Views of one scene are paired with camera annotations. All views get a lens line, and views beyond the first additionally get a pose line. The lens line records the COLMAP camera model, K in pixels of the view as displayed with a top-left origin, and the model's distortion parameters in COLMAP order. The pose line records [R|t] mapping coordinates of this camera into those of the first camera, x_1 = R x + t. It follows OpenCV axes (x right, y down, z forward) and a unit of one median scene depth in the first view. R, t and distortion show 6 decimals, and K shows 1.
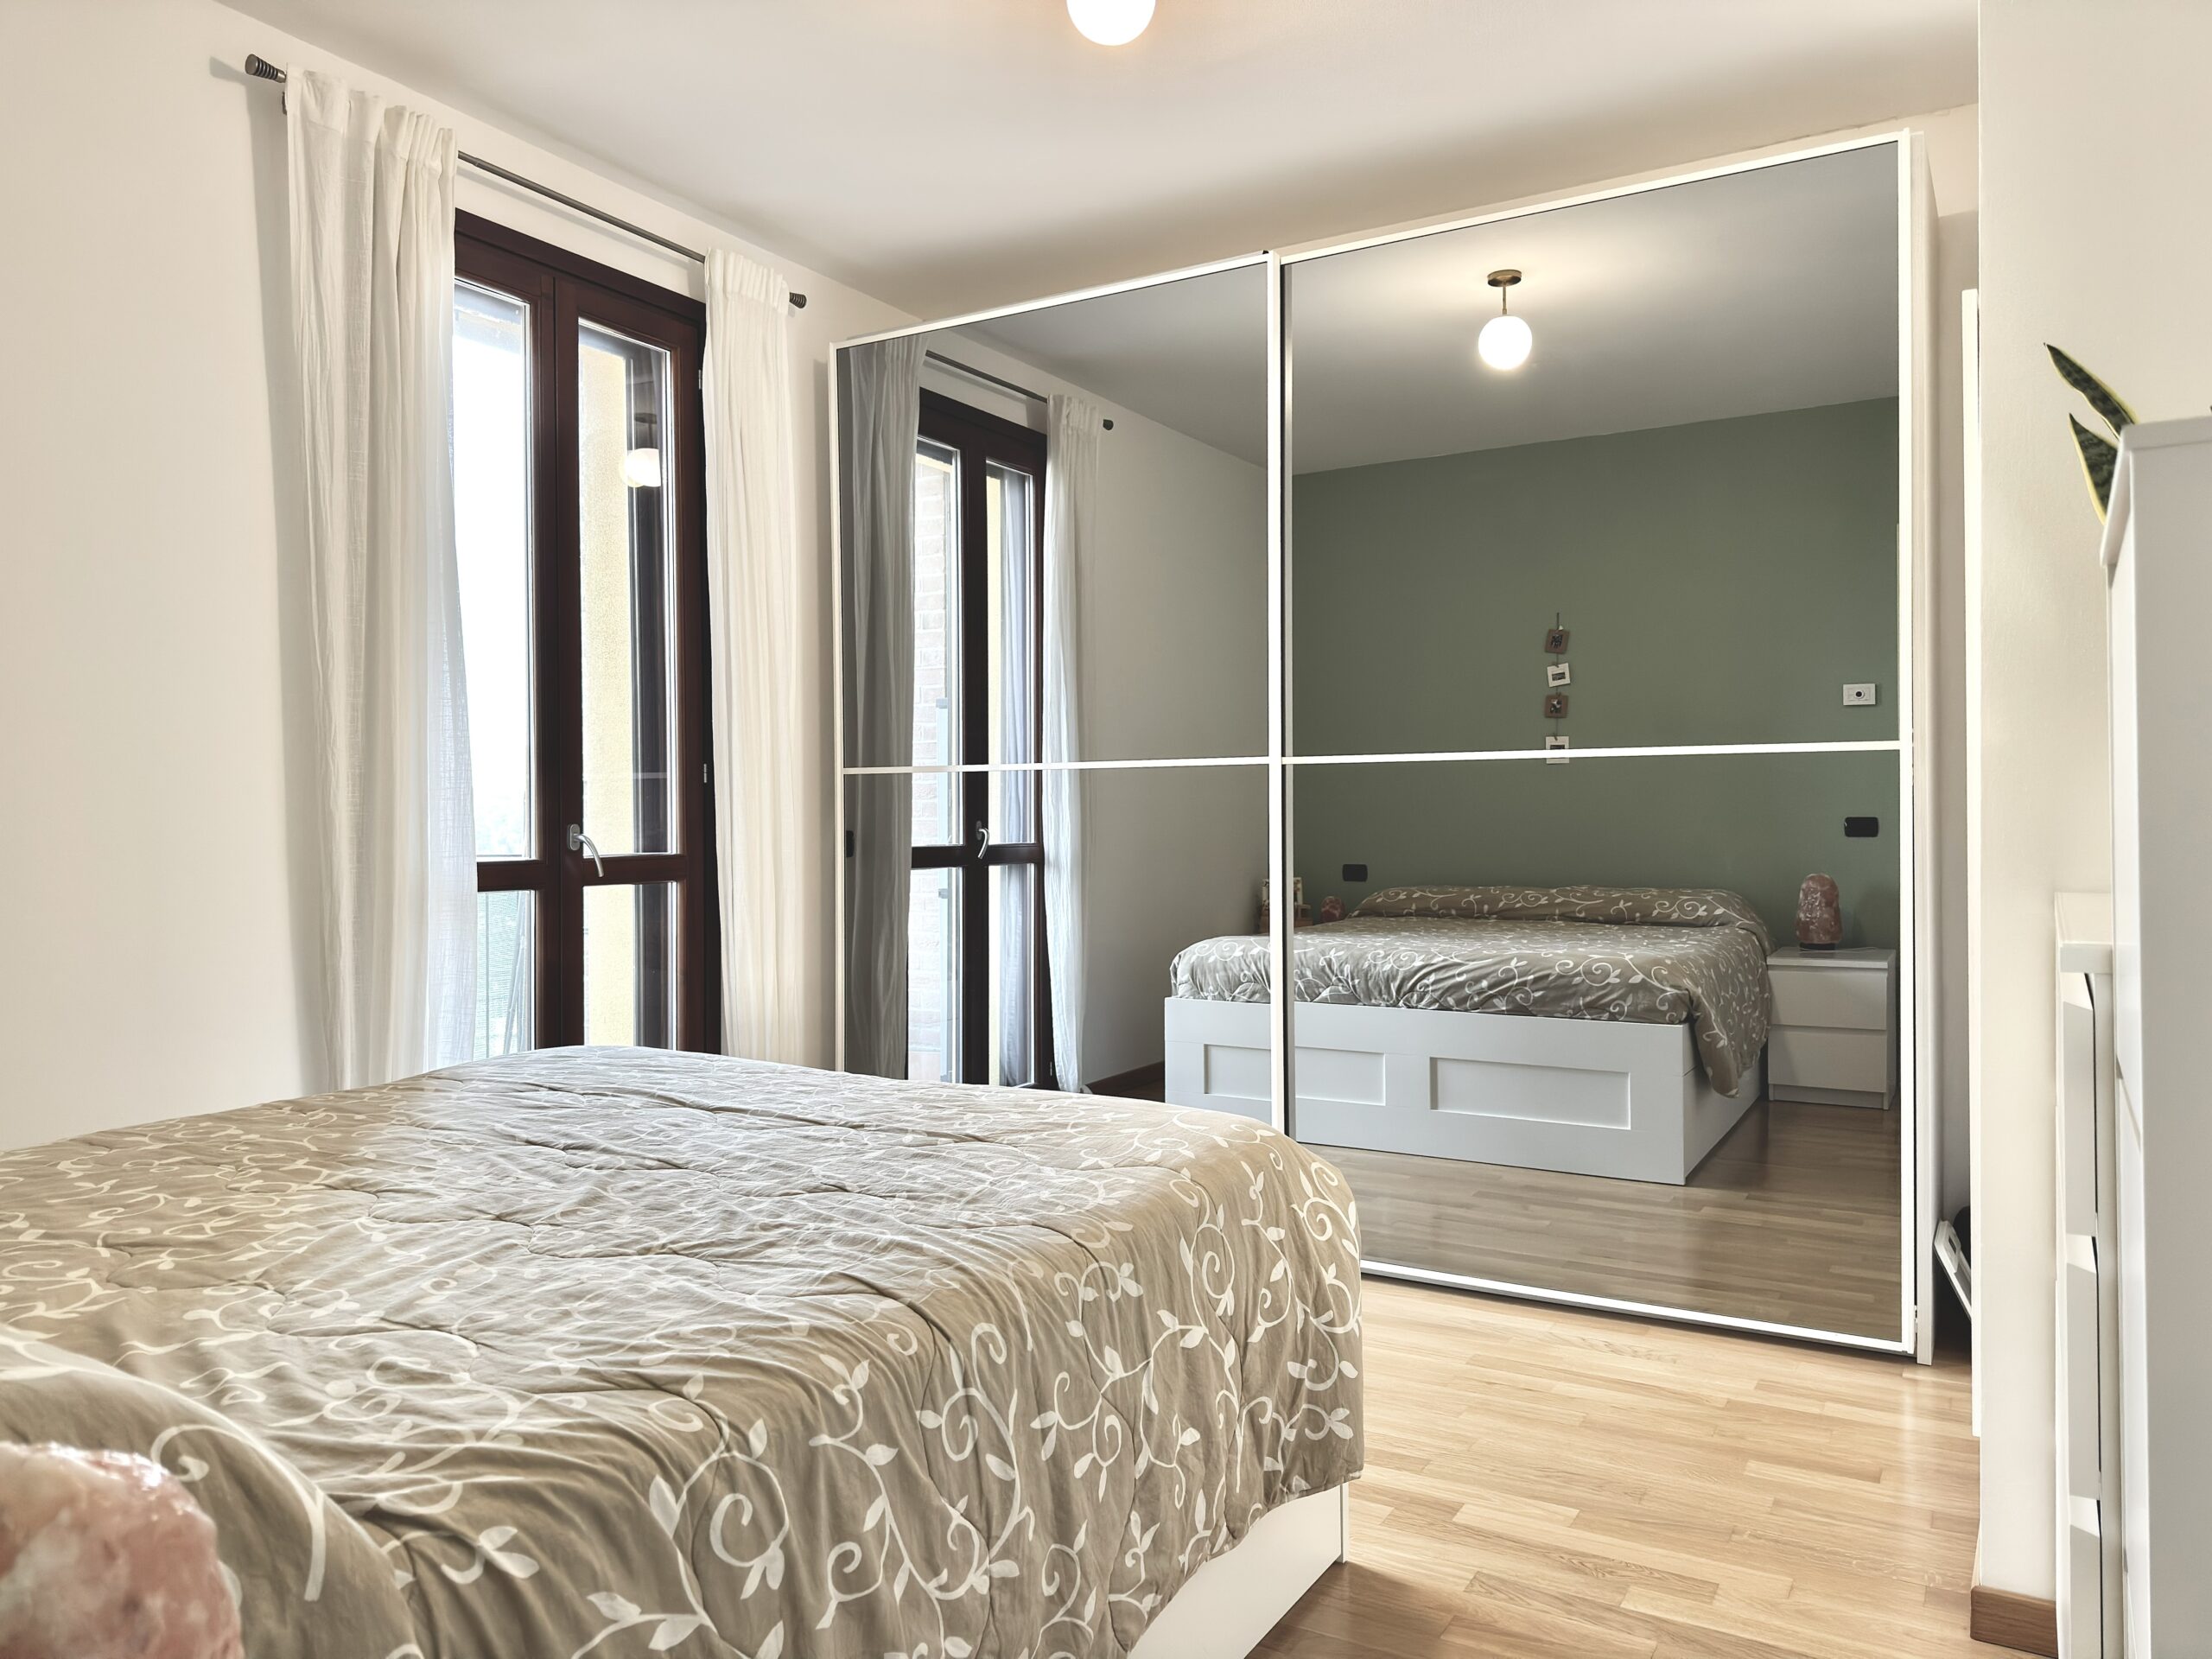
lens RADIAL K [[1548.4, 0, 1101.1], [0, 1548.4, 826.0], [0, 0, 1]] dist [0.141433, -0.249779]
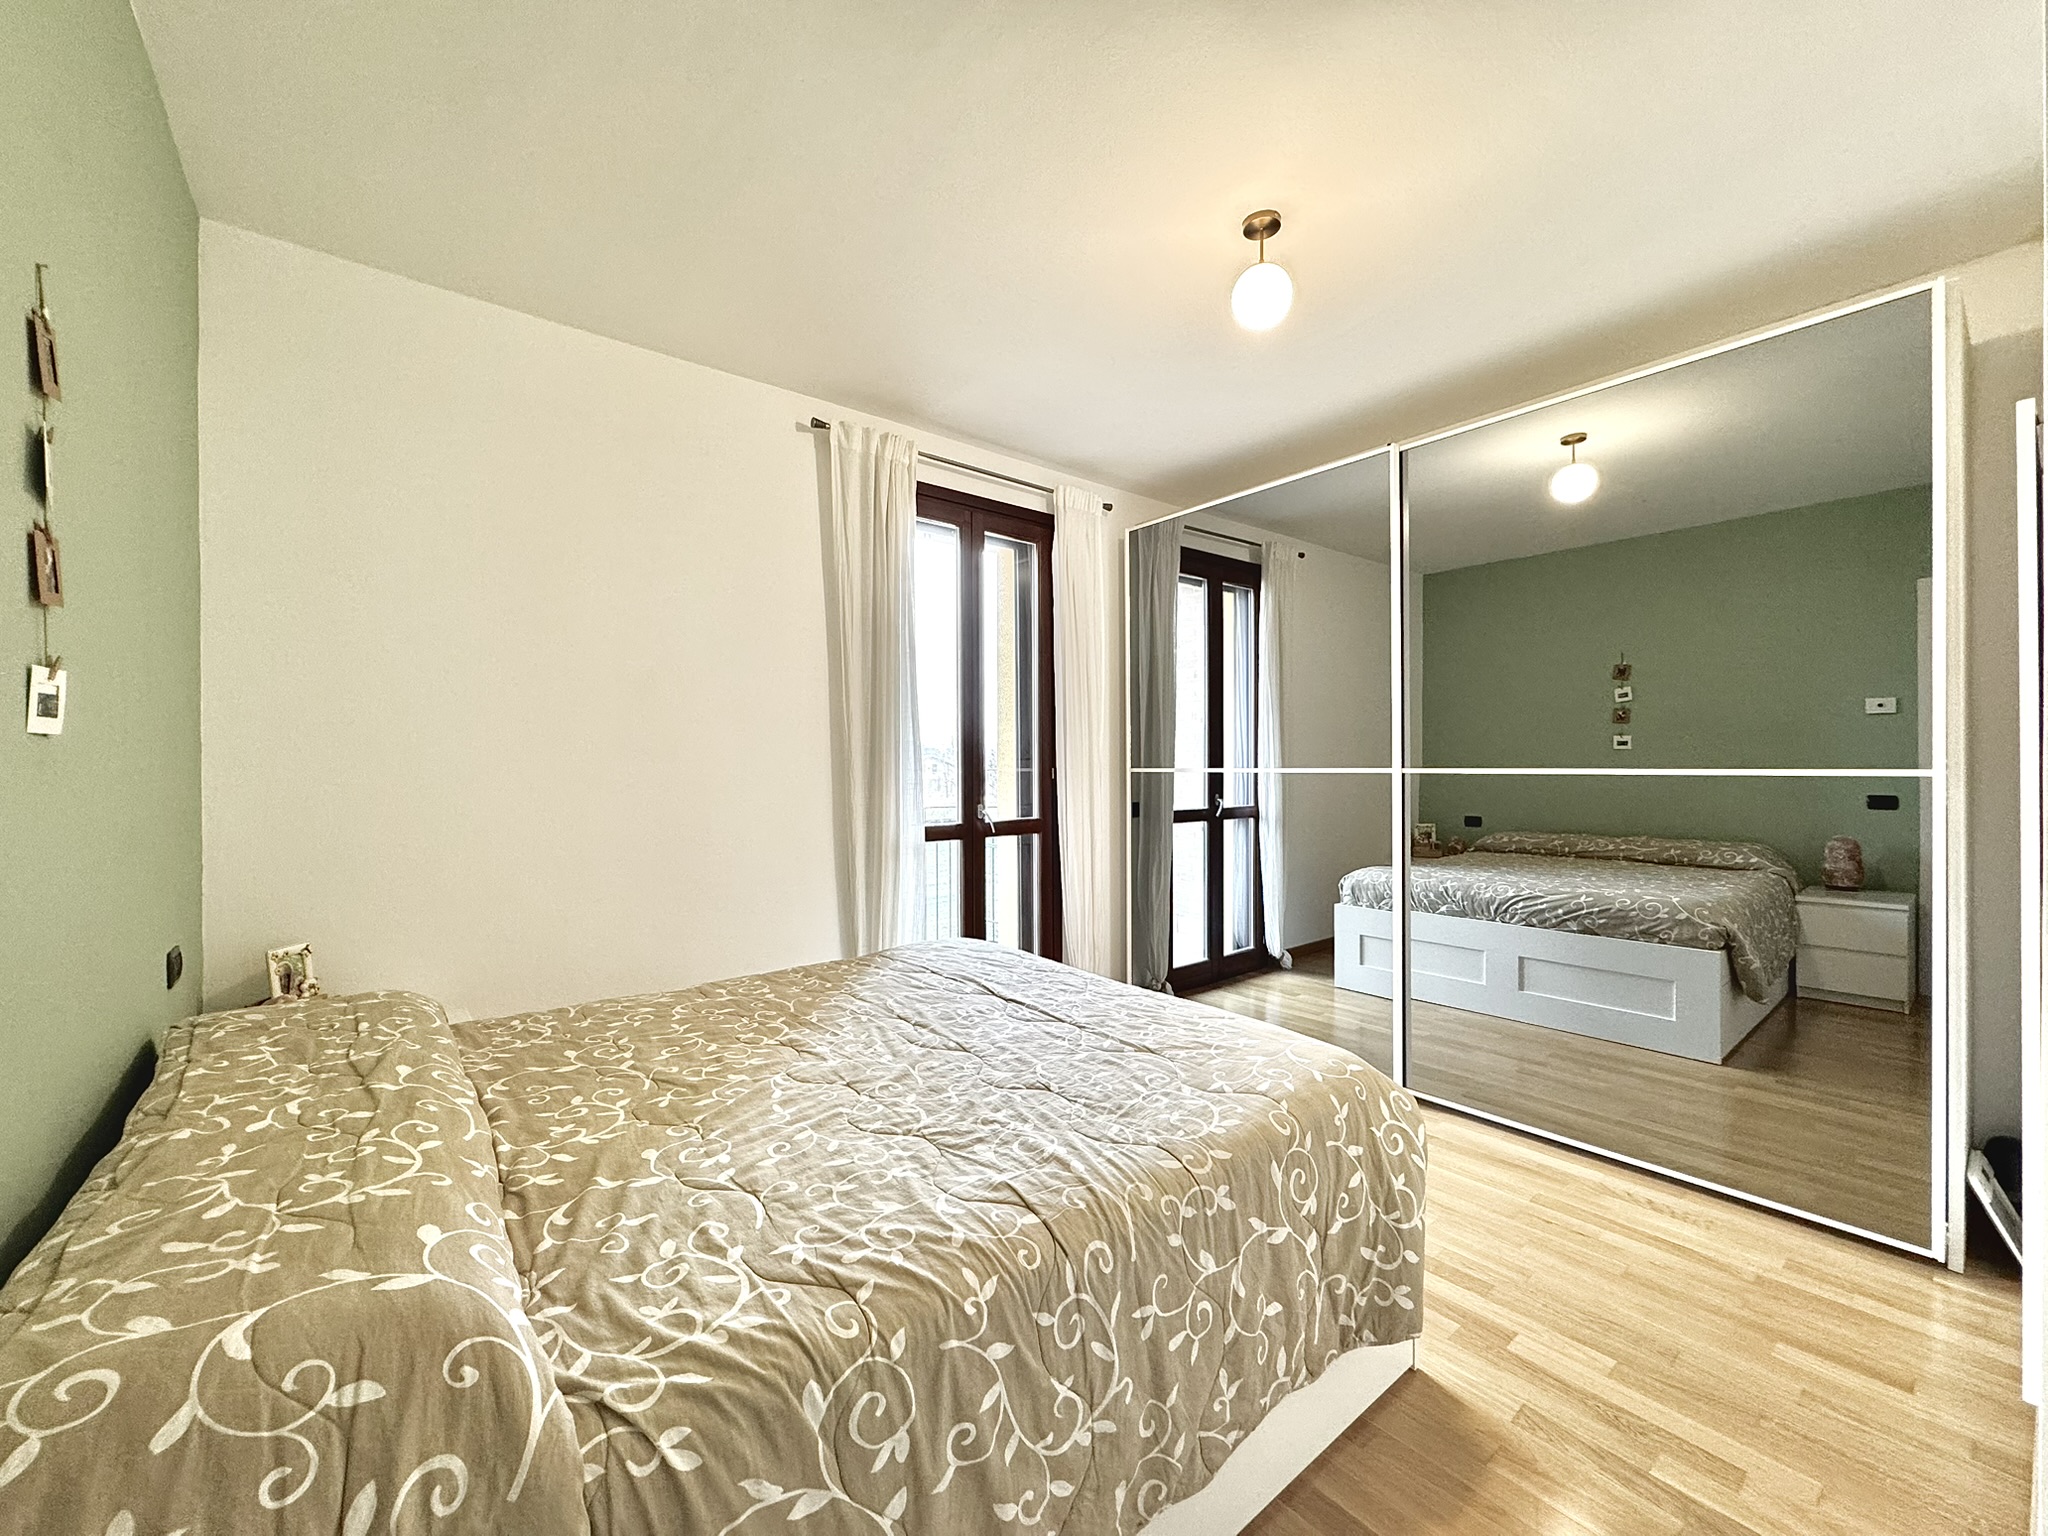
lens RADIAL K [[817.9, 0, 1020.1], [0, 817.9, 768.6], [0, 0, 1]] dist [-0.000528, -0.000033]
pose [[0.936231, 0.001761, -0.351380, 0.059915], [-0.001938, 0.999998, -0.000152, -0.054943], [0.351379, 0.000823, 0.936233, 0.143836]]
